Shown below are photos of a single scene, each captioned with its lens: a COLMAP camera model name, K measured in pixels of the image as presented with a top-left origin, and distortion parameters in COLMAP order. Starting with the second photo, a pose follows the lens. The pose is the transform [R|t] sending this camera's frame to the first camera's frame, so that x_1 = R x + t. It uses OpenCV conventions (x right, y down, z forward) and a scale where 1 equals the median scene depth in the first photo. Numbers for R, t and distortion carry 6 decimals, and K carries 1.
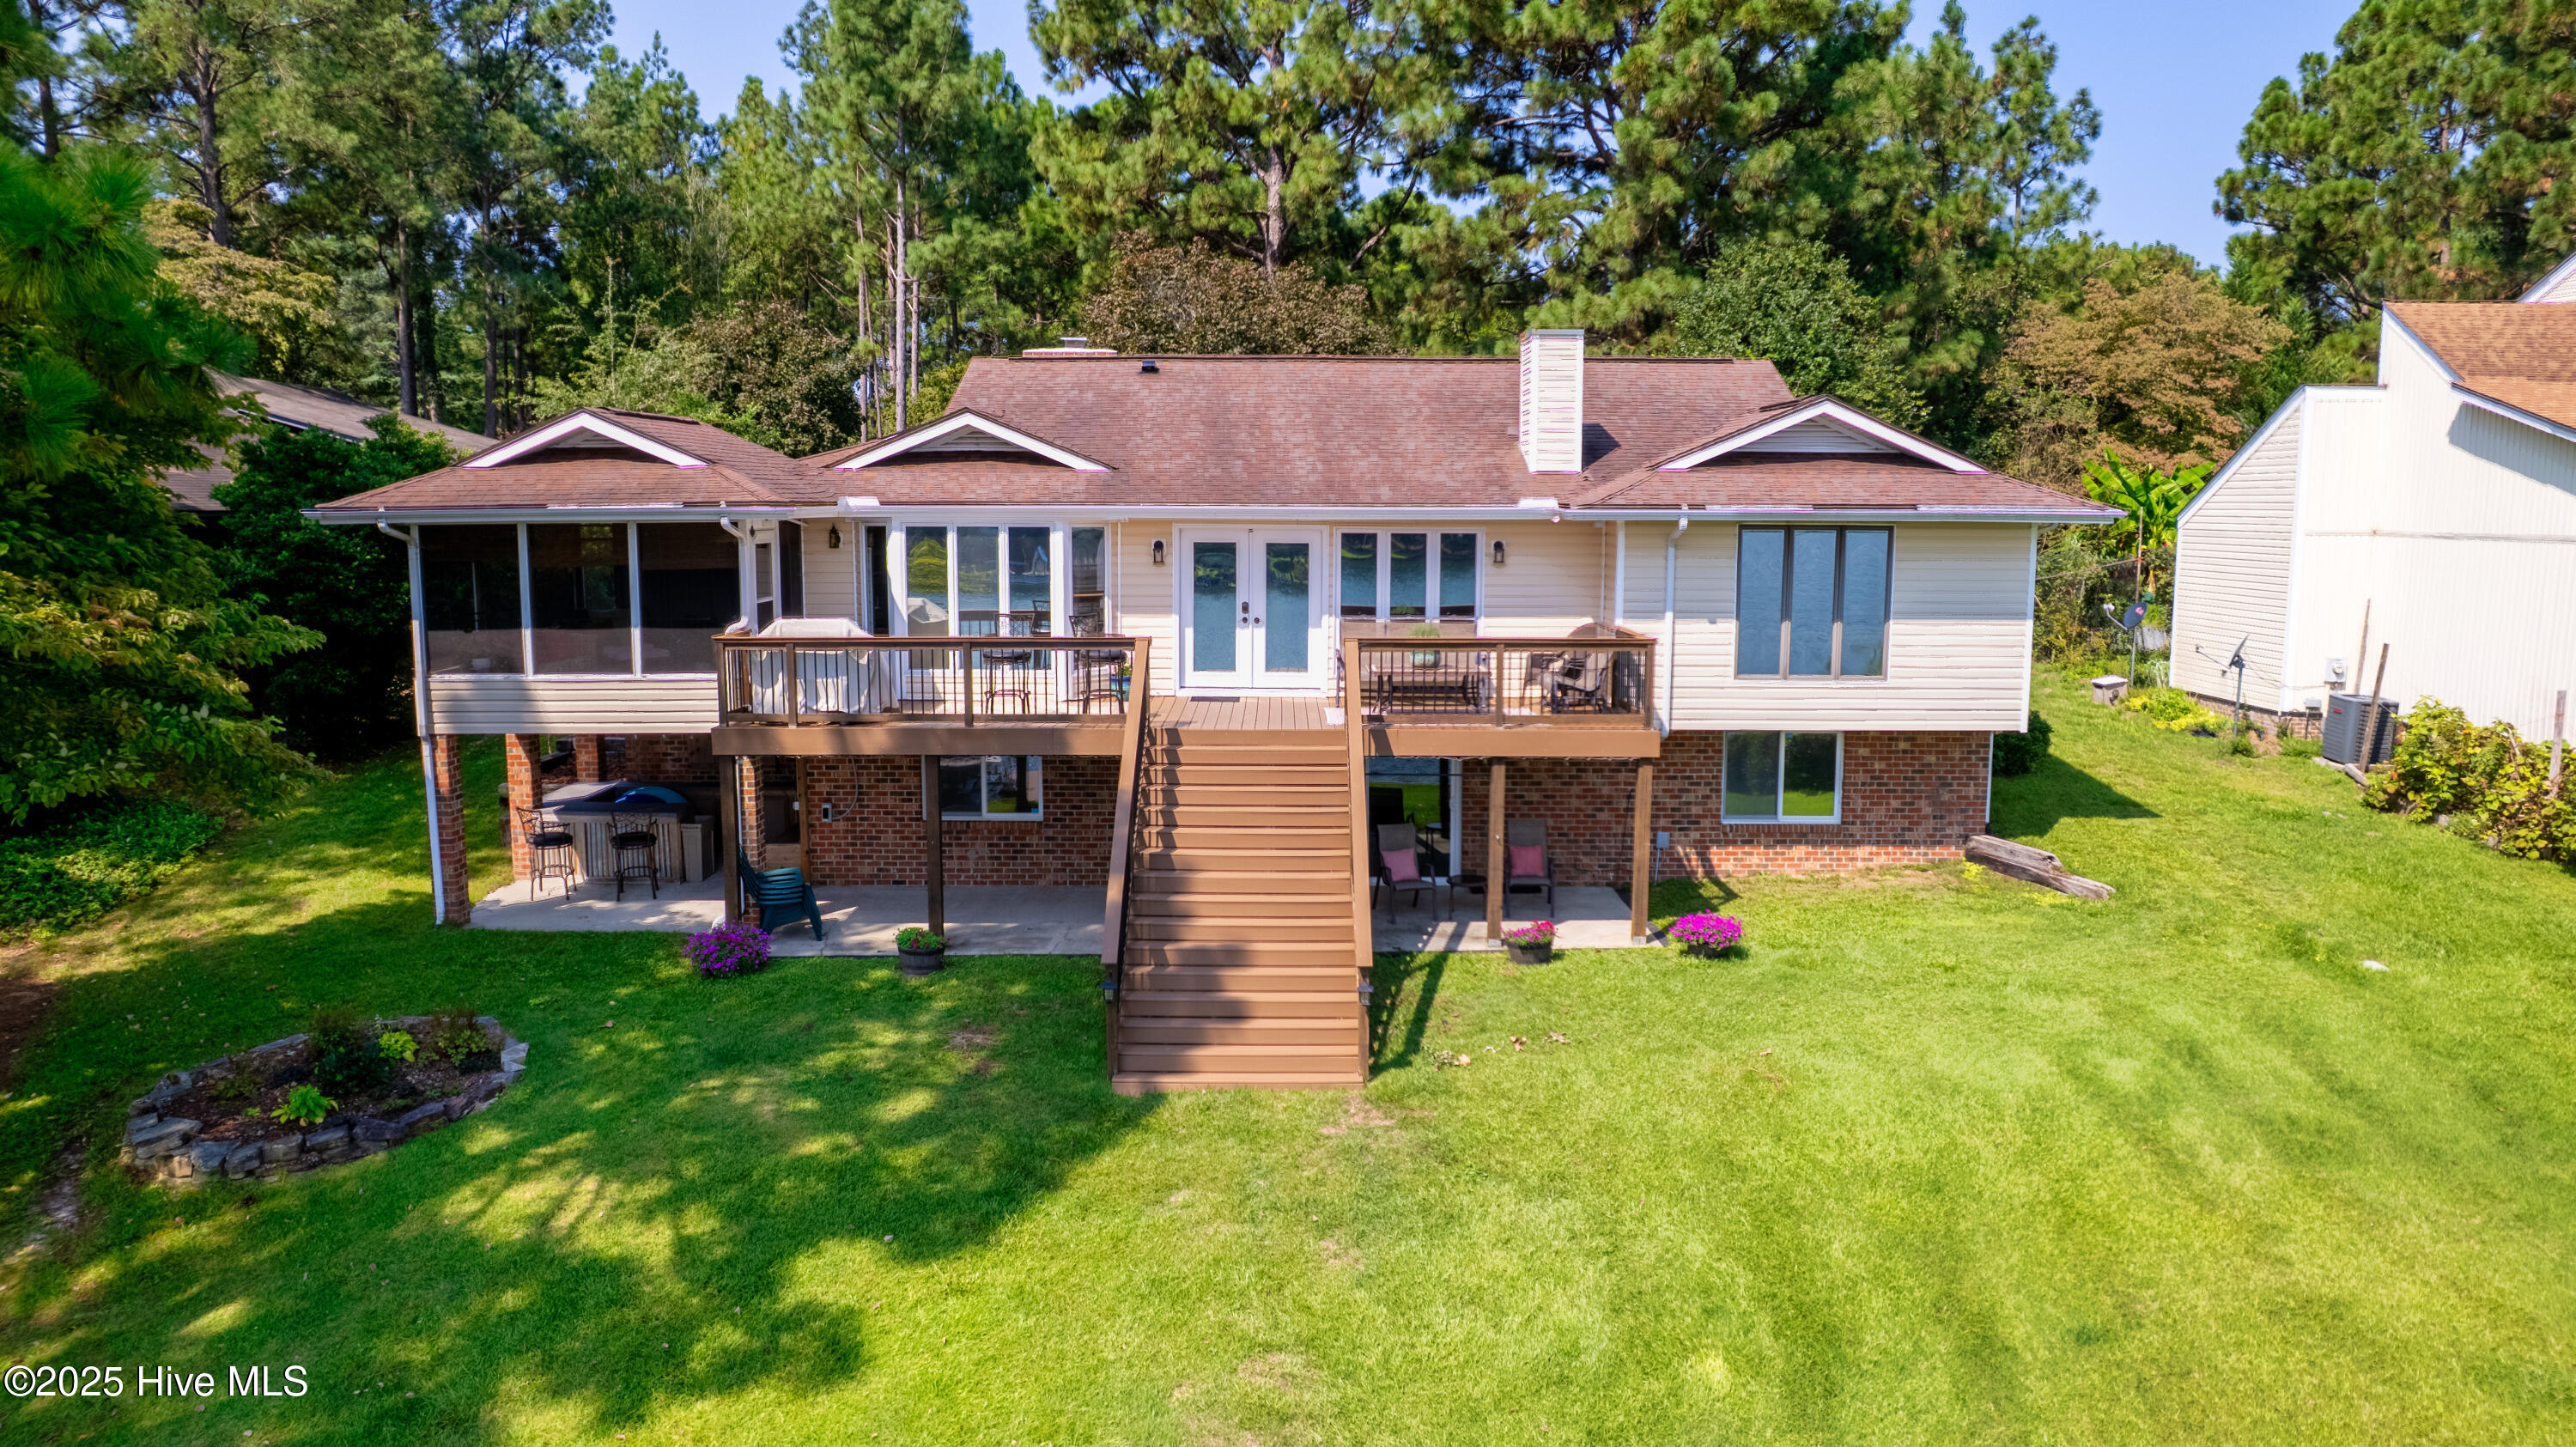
lens RADIAL K [[1728.1, 0, 1310.9], [0, 1728.1, 733.8], [0, 0, 1]] dist [-0.115799, 0.114292]
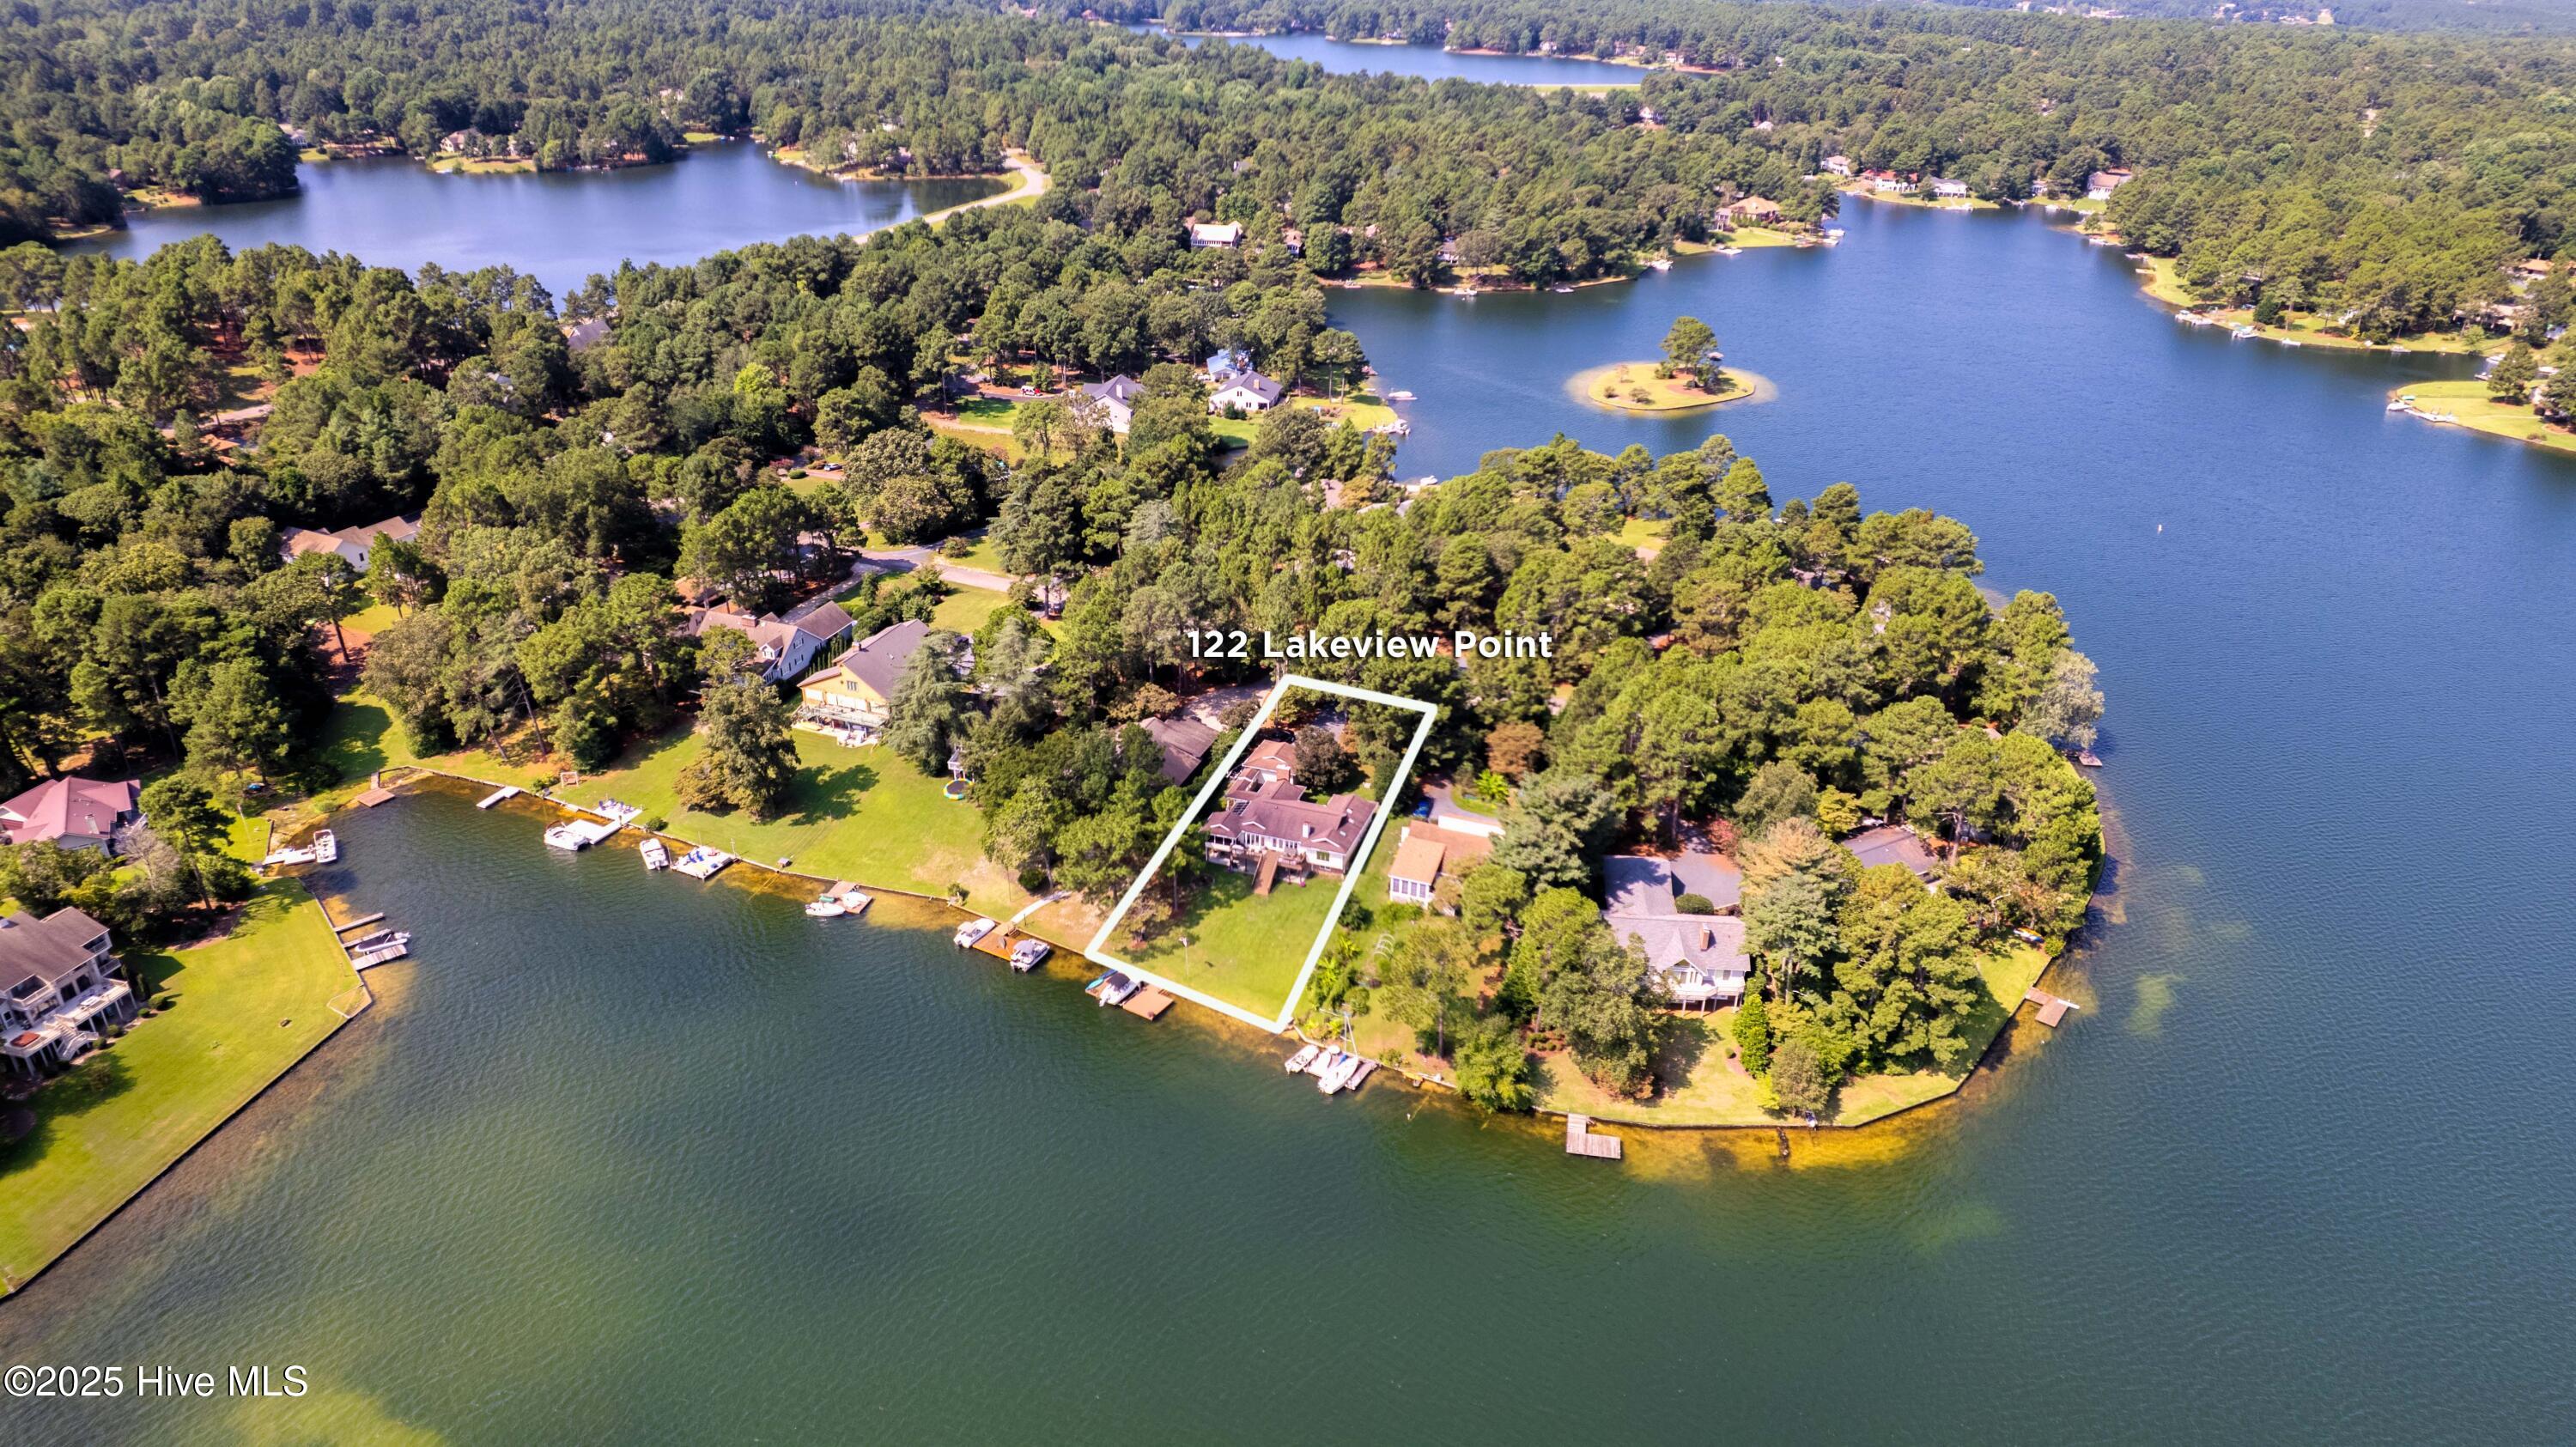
lens RADIAL K [[1615.9, 0, 1295.8], [0, 1615.9, 704.3], [0, 0, 1]] dist [-0.066228, 0.048729]
pose [[0.942285, 0.159776, -0.294228, 2.463171], [-0.062696, 0.947447, 0.313709, -3.453978], [0.328888, -0.277157, 0.902783, -6.646422]]
